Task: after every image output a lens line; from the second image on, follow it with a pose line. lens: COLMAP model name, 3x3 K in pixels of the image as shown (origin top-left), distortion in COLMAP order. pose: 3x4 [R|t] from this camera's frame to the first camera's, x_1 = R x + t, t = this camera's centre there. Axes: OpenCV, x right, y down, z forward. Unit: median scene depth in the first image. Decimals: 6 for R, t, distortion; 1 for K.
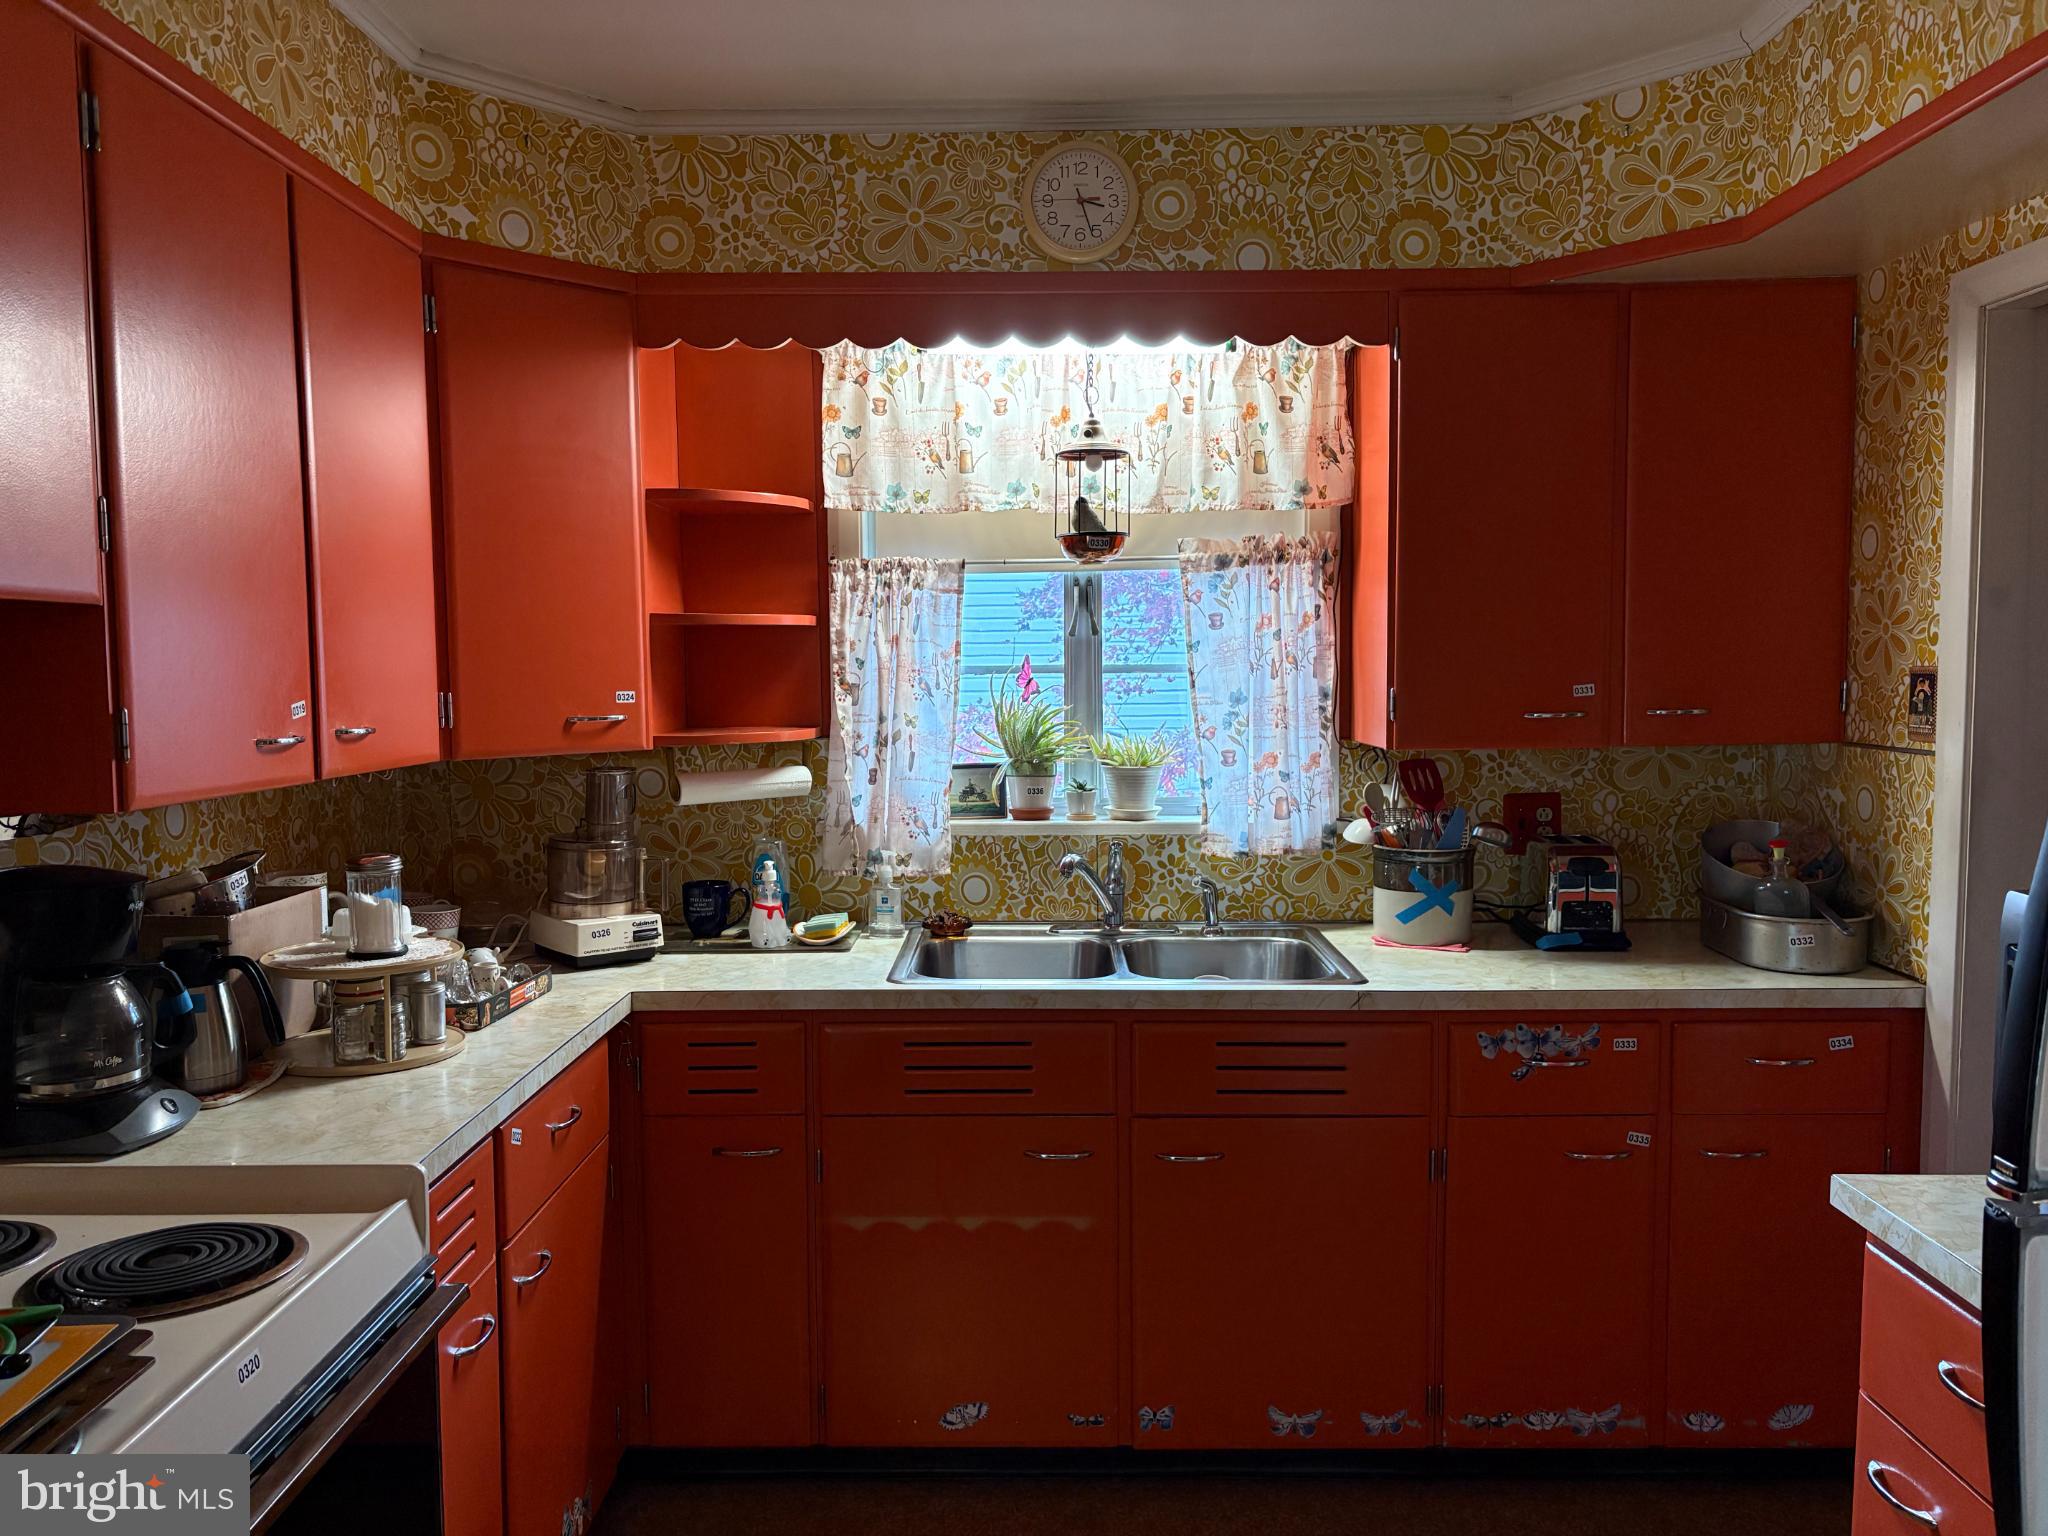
lens RADIAL K [[1543.9, 0, 1018.2], [0, 1543.9, 777.9], [0, 0, 1]] dist [0.049029, -0.060620]
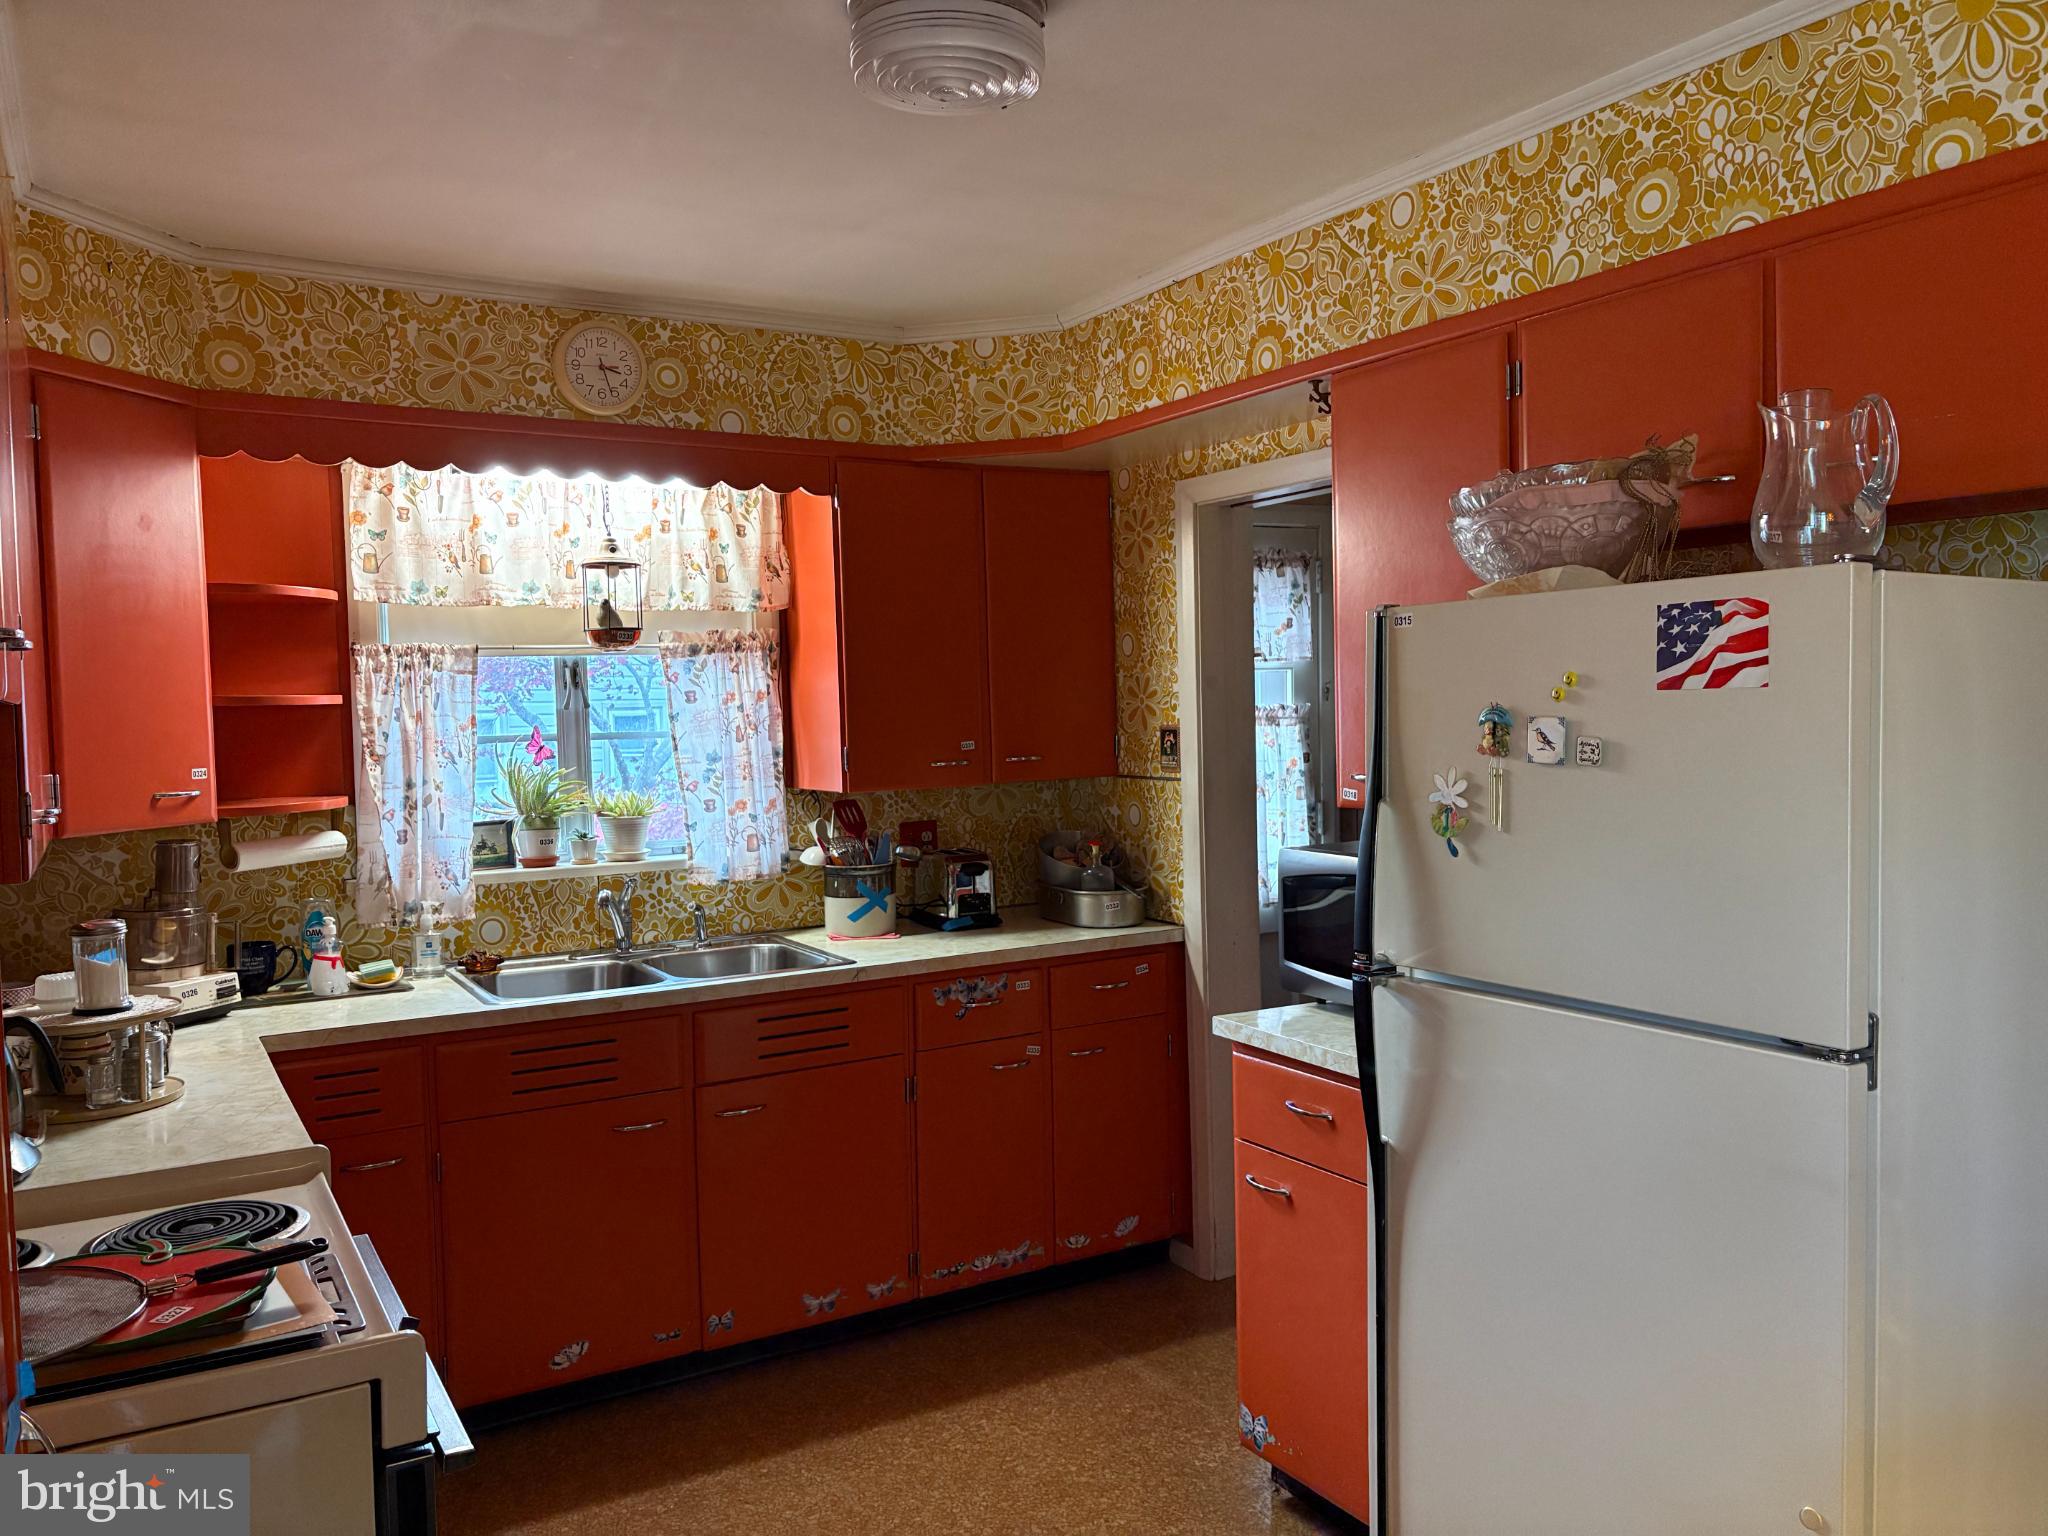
lens RADIAL K [[1543.9, 0, 1028.7], [0, 1543.9, 760.2], [0, 0, 1]] dist [0.049029, -0.060620]
pose [[0.851545, -0.030677, 0.523383, -0.331152], [0.056511, 0.997841, -0.033457, 0.007850], [-0.521227, 0.058067, 0.851440, -0.232047]]
